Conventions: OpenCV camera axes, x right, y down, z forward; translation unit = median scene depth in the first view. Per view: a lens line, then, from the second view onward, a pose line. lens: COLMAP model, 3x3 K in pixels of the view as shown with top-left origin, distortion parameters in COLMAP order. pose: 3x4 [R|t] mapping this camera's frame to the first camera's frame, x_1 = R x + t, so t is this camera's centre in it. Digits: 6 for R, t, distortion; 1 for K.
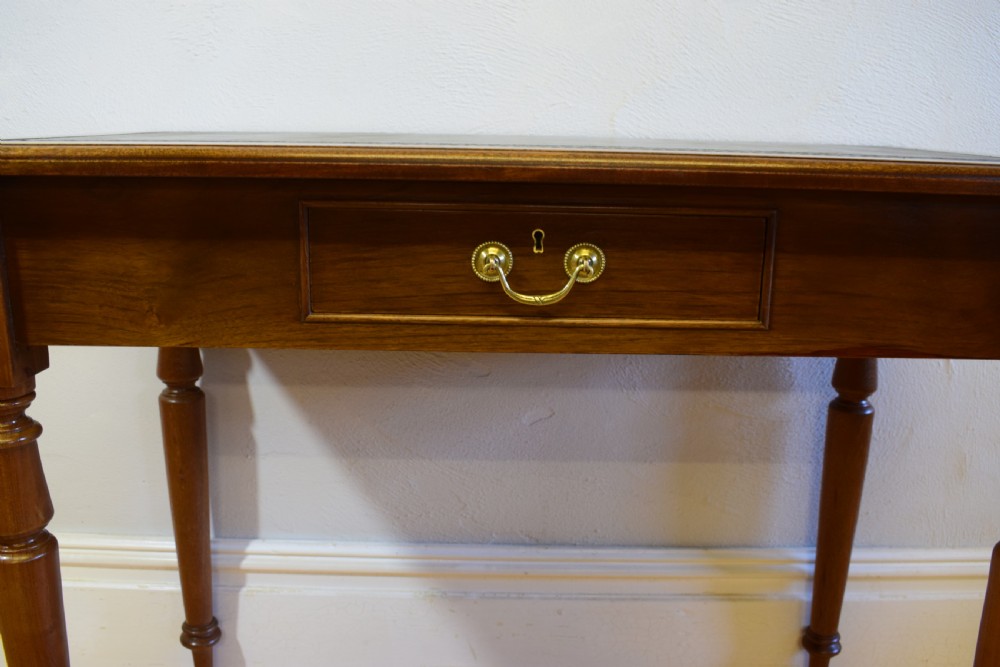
lens RADIAL K [[876.2, 0, 507.7], [0, 876.2, 331.3], [0, 0, 1]] dist [-0.094262, 0.018757]
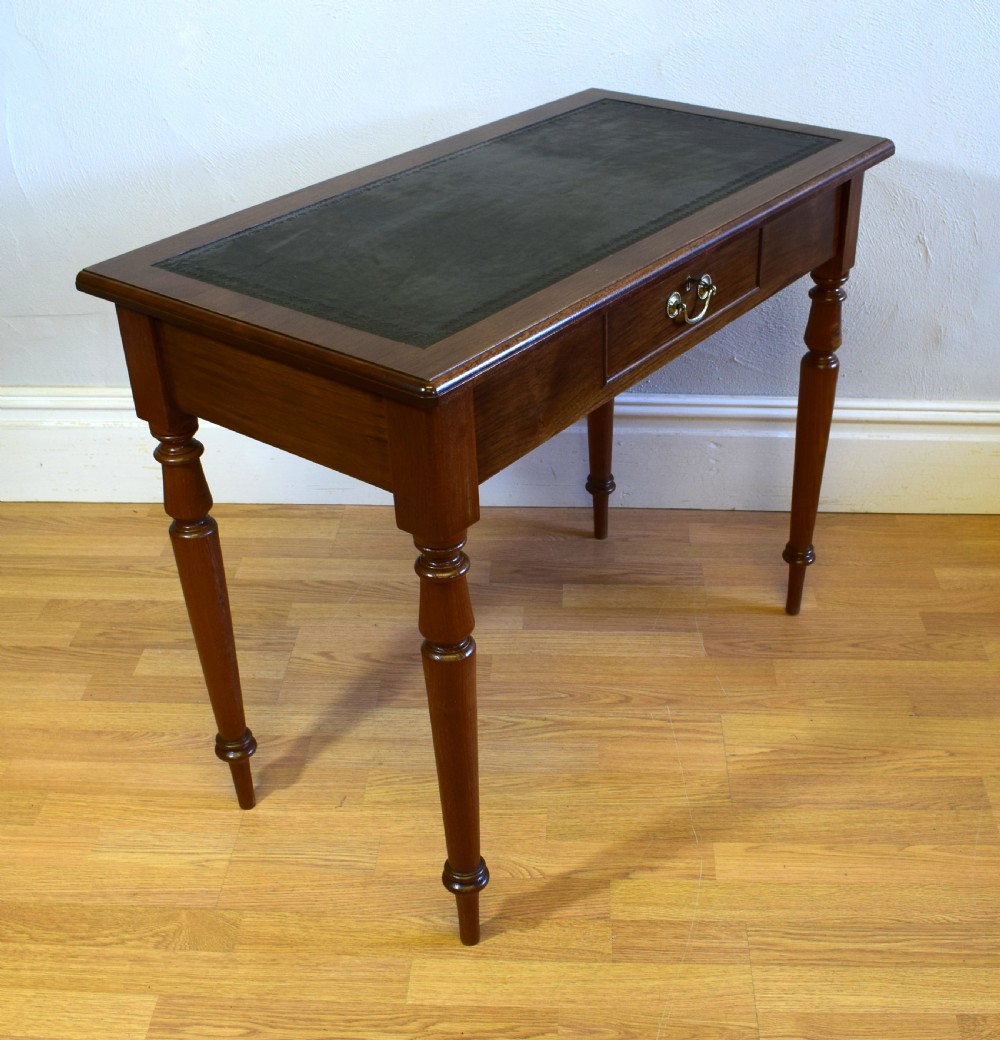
lens RADIAL K [[1311.9, 0, 538.3], [0, 1311.9, 560.0], [0, 0, 1]] dist [-0.094650, 0.000000]
pose [[0.998814, 0.006206, -0.048301, 0.063911], [0.009881, 0.945385, 0.325807, -0.293260], [0.047685, -0.325898, 0.944202, -1.749331]]
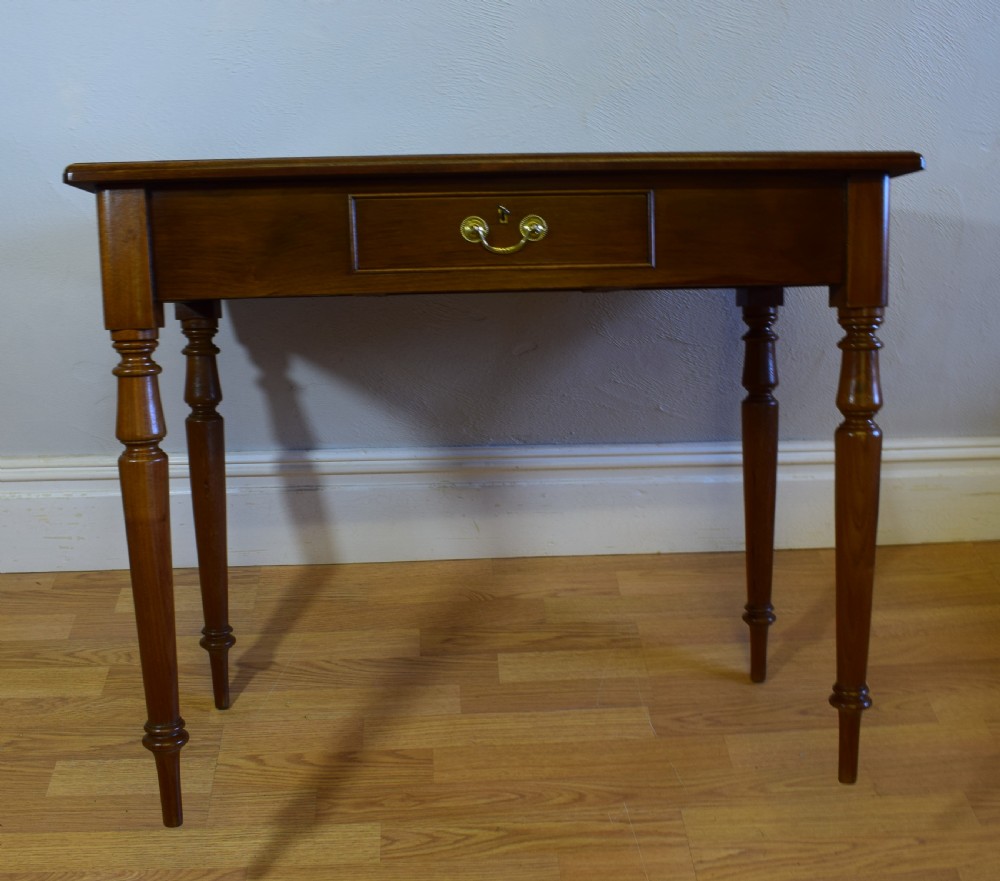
lens RADIAL K [[1133.9, 0, 505.2], [0, 1133.9, 463.9], [0, 0, 1]] dist [-0.093499, 0.000000]
pose [[0.998464, -0.035732, 0.042337, -0.123021], [0.019787, 0.943806, 0.329907, -0.509730], [-0.051747, -0.328562, 0.943064, -1.048074]]
